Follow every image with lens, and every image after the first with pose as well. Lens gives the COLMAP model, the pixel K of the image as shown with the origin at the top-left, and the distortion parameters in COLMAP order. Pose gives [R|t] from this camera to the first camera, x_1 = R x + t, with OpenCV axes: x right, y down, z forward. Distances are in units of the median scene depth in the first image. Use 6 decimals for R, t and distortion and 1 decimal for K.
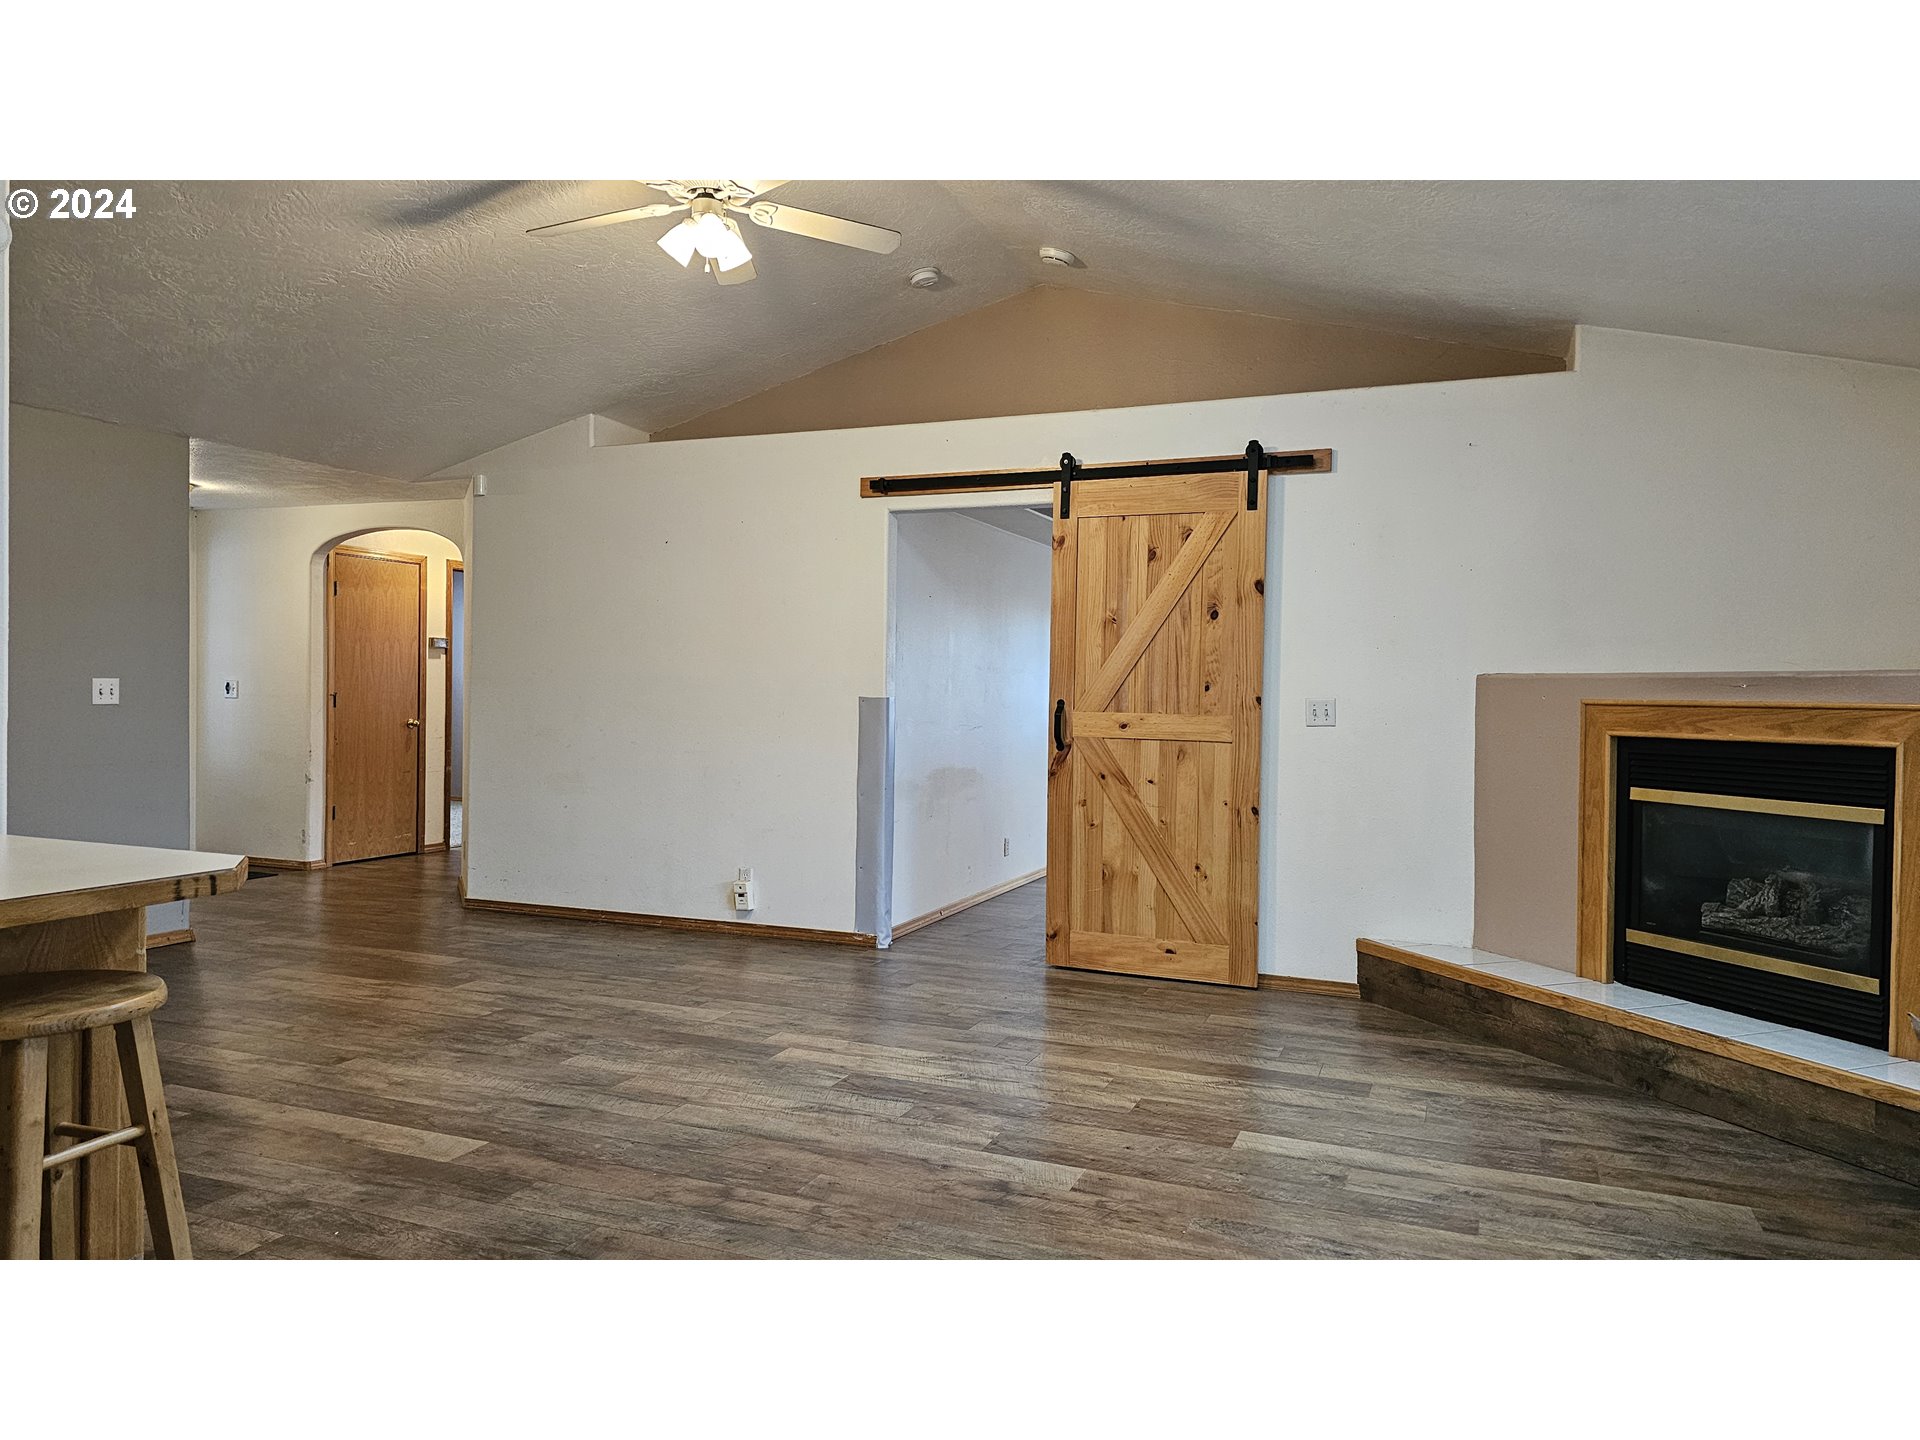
lens RADIAL K [[1291.7, 0, 945.4], [0, 1291.7, 718.5], [0, 0, 1]] dist [0.067049, -0.055156]
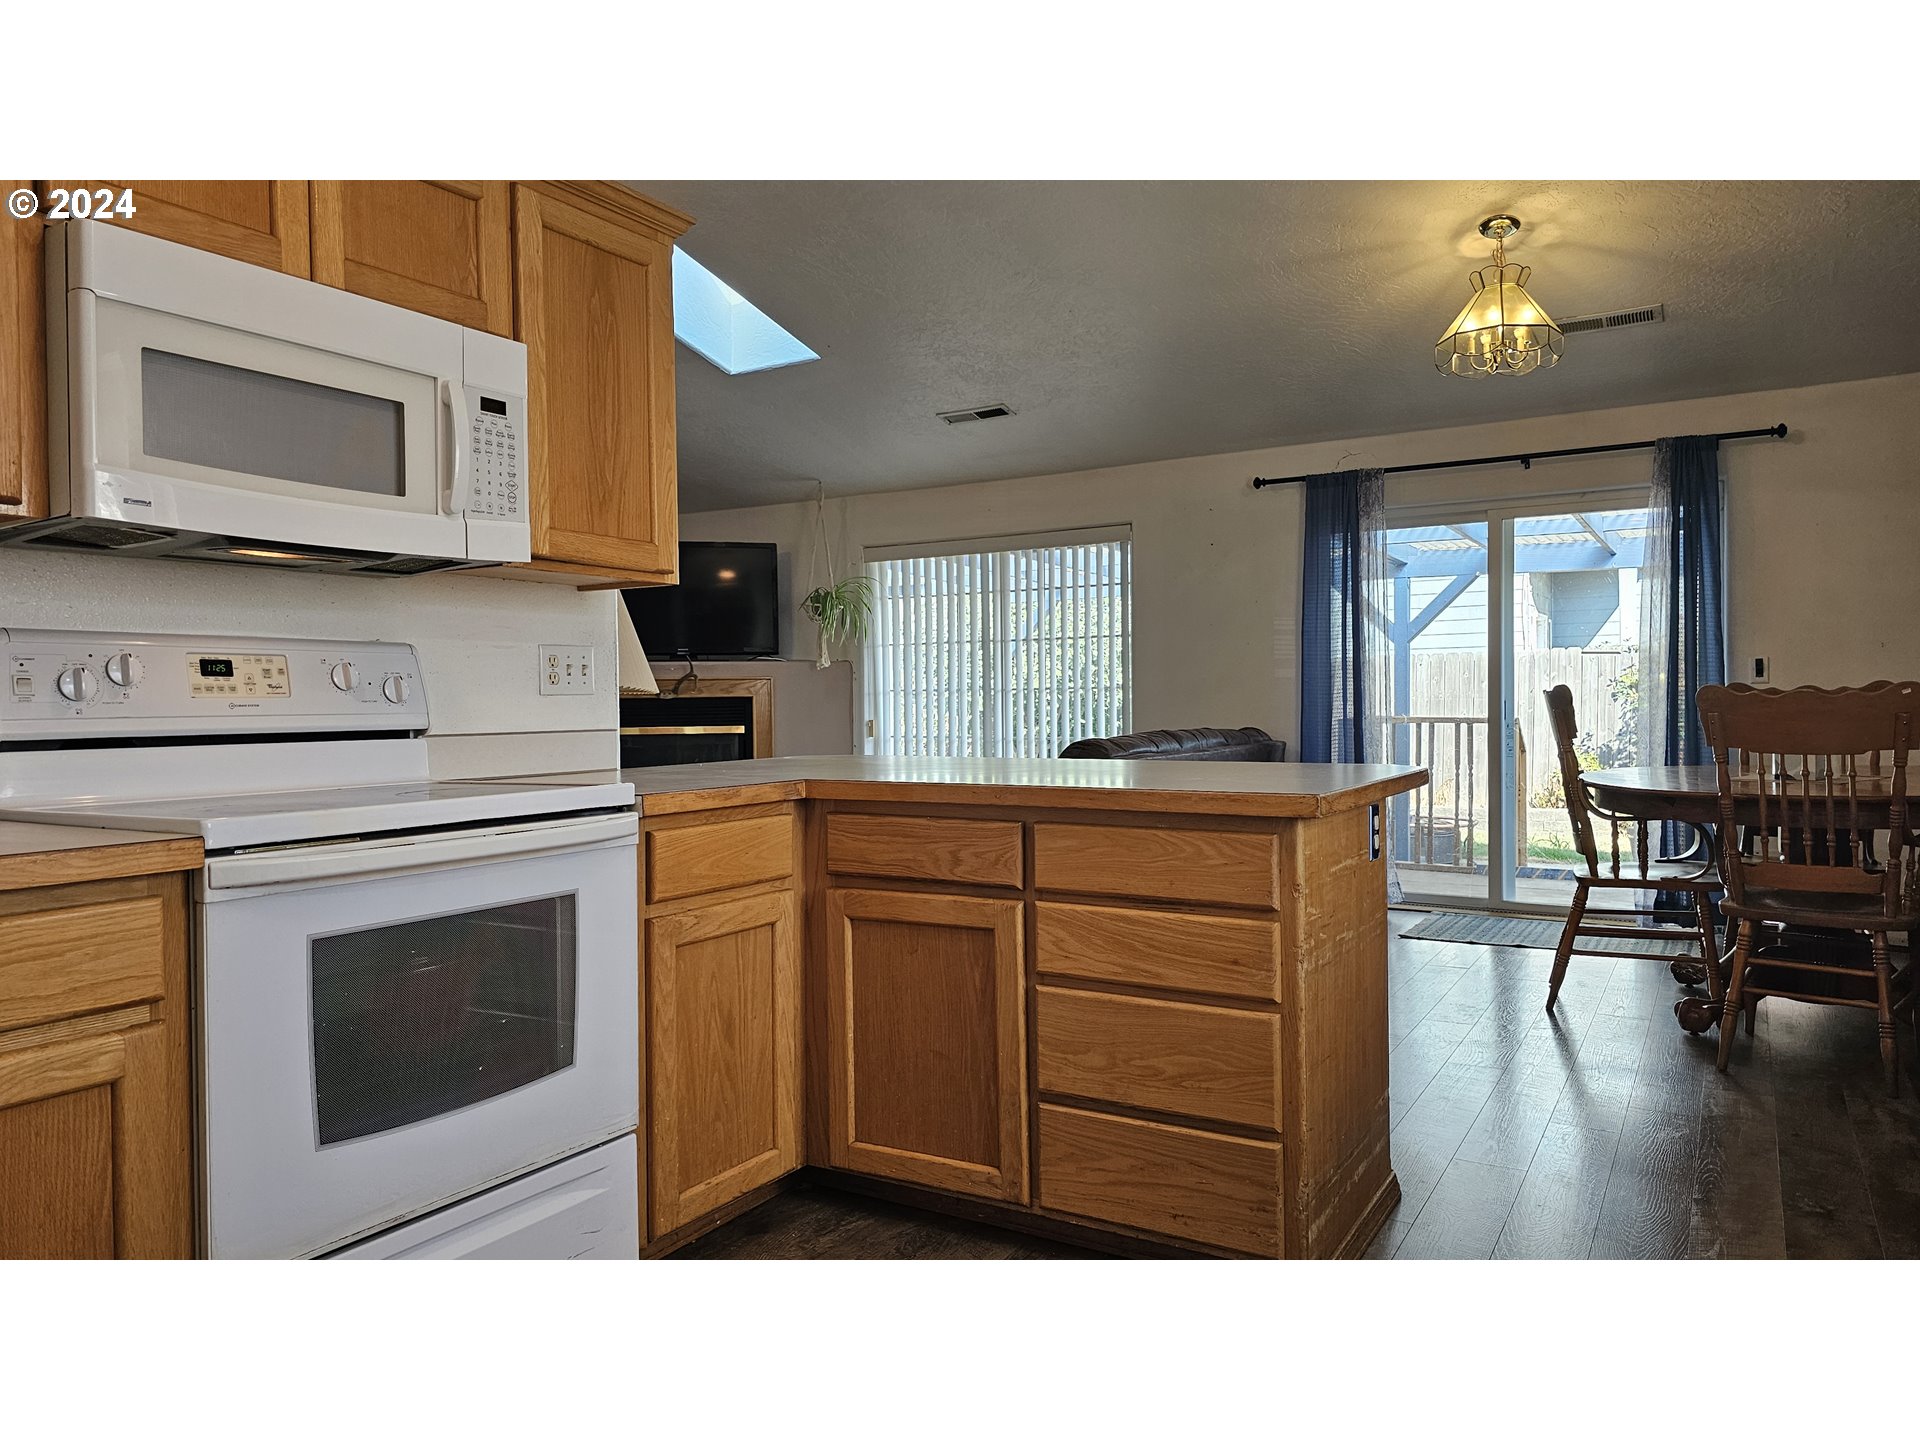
lens RADIAL K [[1281.7, 0, 952.1], [0, 1281.7, 708.1], [0, 0, 1]] dist [0.071500, -0.073396]
pose [[0.146446, -0.024612, 0.988912, -1.203678], [0.036556, 0.999142, 0.019453, 0.010085], [-0.988543, 0.033302, 0.147220, 0.317496]]
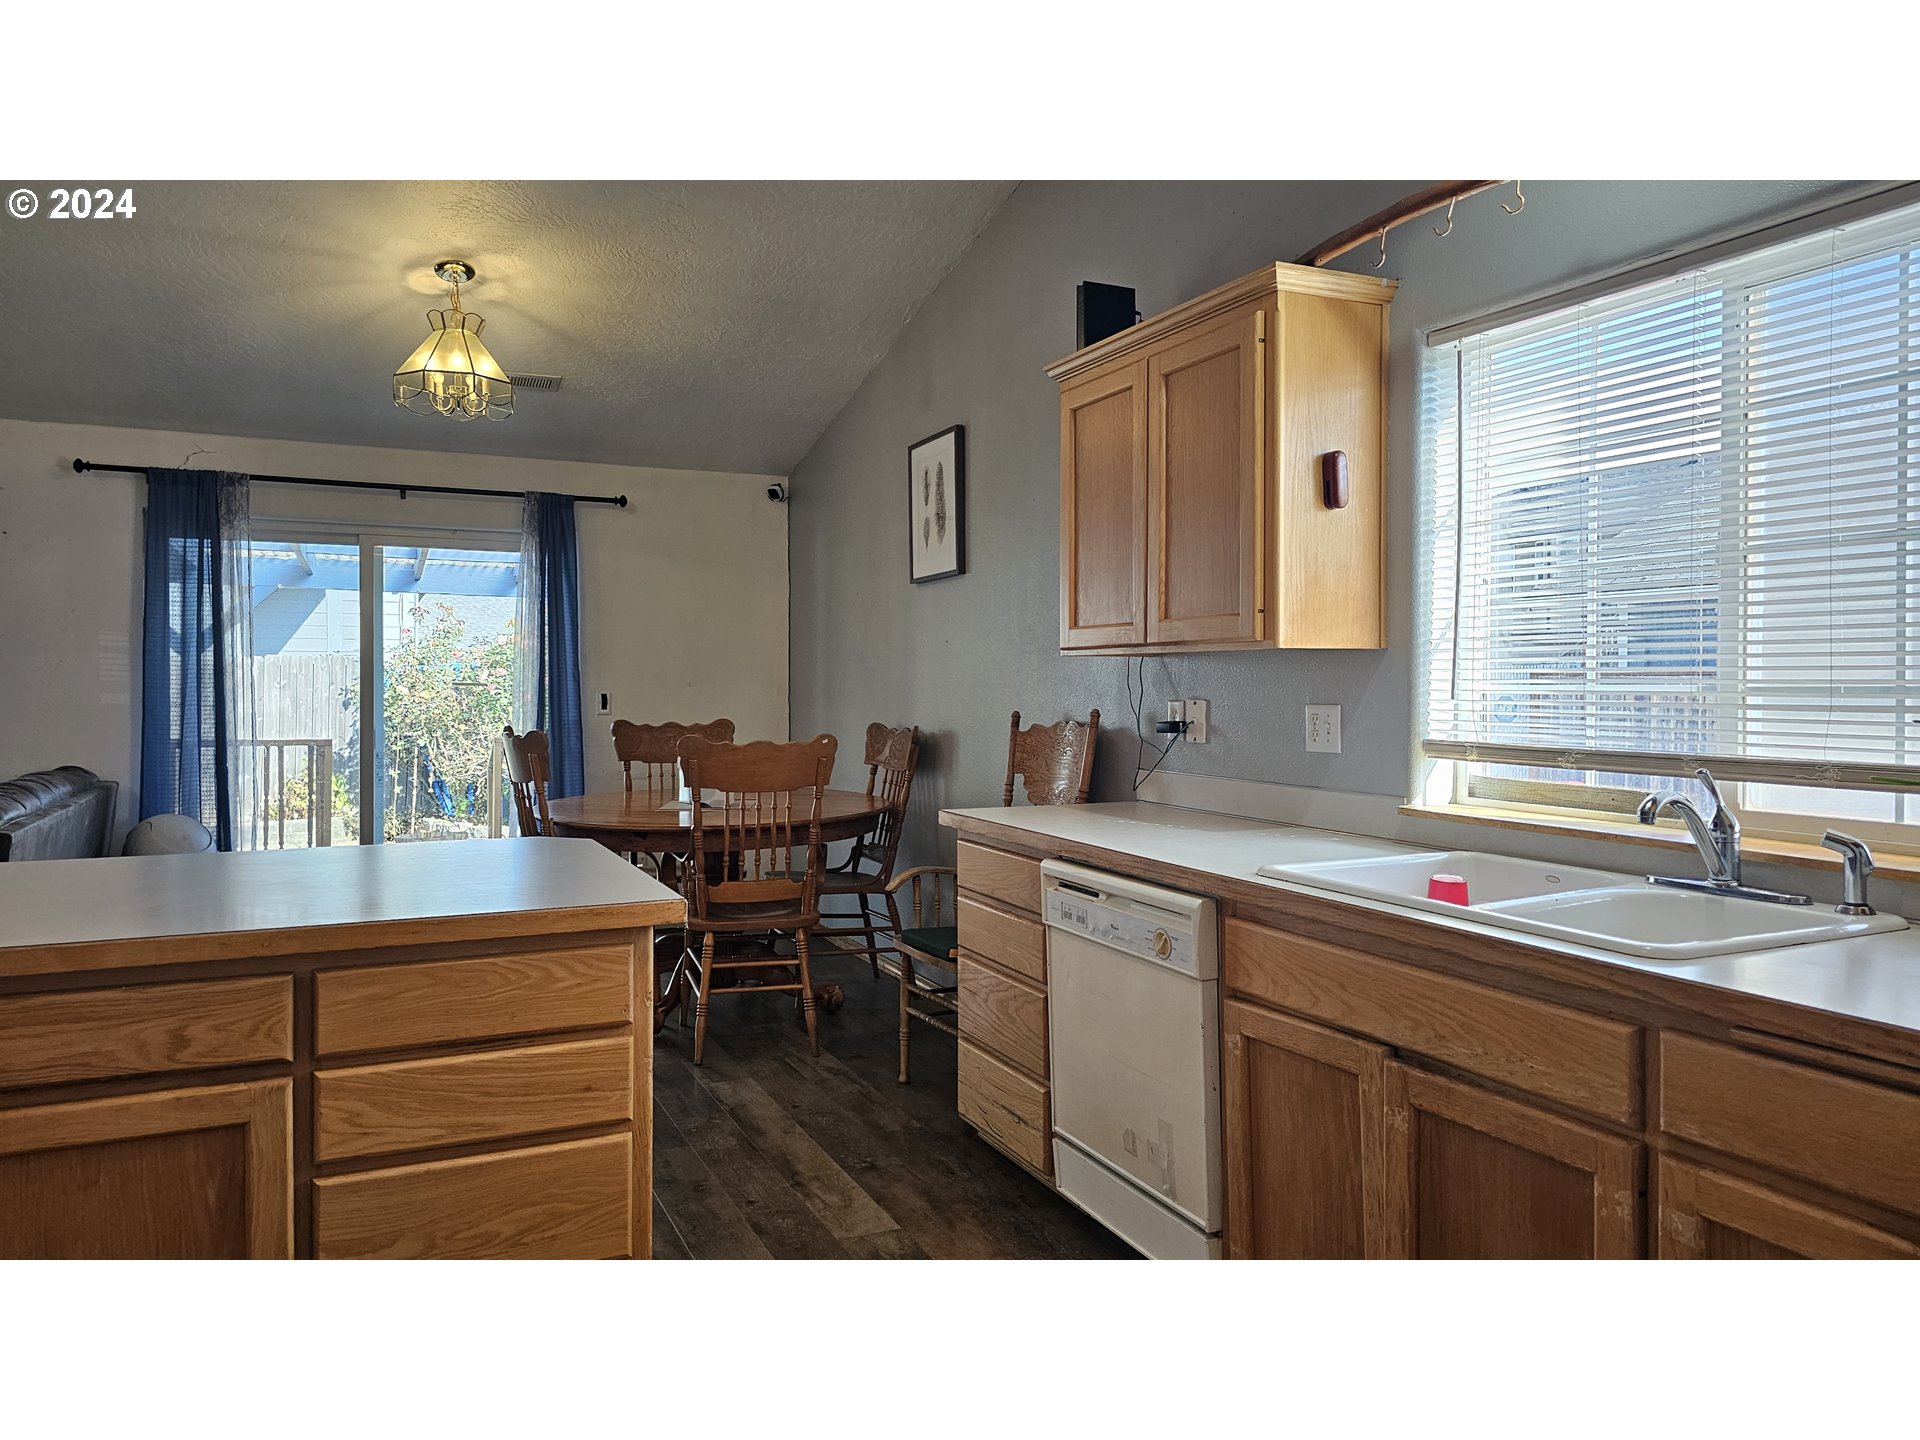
lens RADIAL K [[1290.4, 0, 927.9], [0, 1290.4, 688.7], [0, 0, 1]] dist [0.080938, -0.077099]
pose [[-0.731882, -0.020694, 0.681117, -1.093884], [0.003127, 0.999426, 0.033725, -0.041579], [-0.681424, 0.026812, -0.731398, 0.562673]]
